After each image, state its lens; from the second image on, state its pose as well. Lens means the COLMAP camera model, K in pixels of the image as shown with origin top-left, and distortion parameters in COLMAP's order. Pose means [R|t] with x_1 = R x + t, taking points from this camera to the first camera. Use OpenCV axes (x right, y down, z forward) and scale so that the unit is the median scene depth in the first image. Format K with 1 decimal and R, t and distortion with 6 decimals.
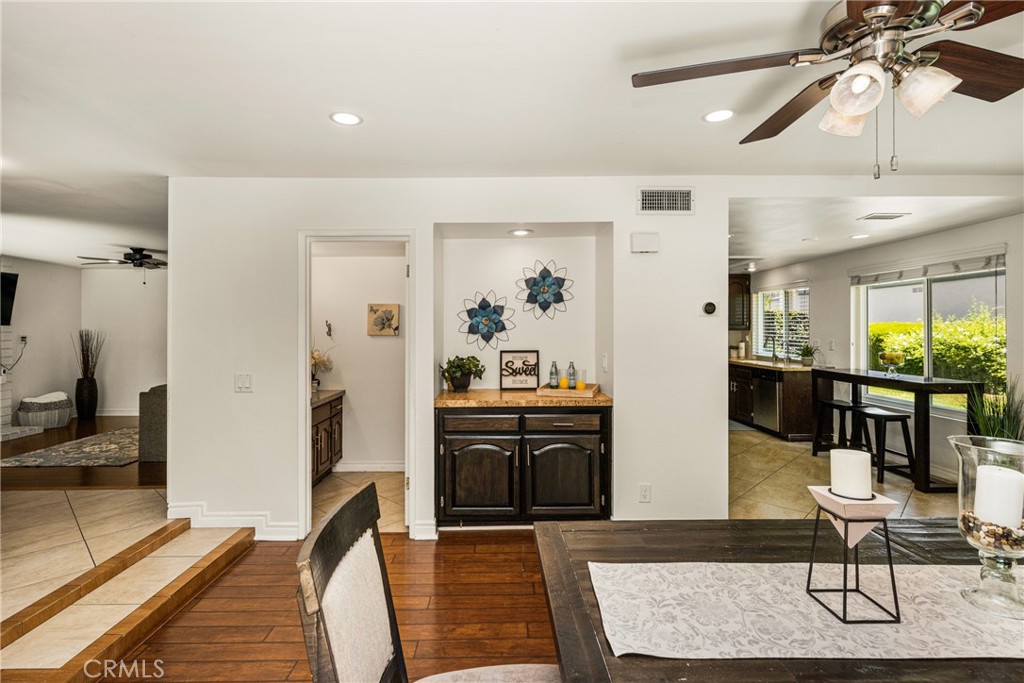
lens RADIAL K [[487.1, 0, 503.9], [0, 487.1, 328.1], [0, 0, 1]] dist [-0.000220, -0.002520]
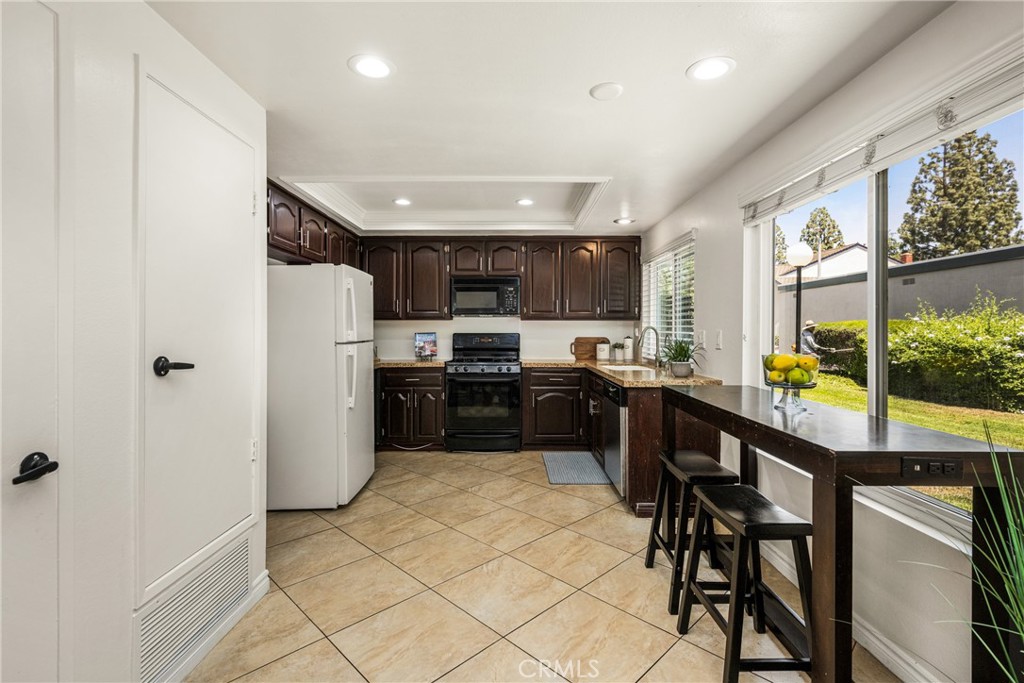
lens RADIAL K [[487.1, 0, 503.4], [0, 487.1, 330.1], [0, 0, 1]] dist [-0.000220, -0.002520]
pose [[0.999977, 0.006660, -0.001165, 0.260971], [-0.006657, 0.999975, 0.002499, 0.014349], [0.001181, -0.002491, 0.999996, 0.275266]]
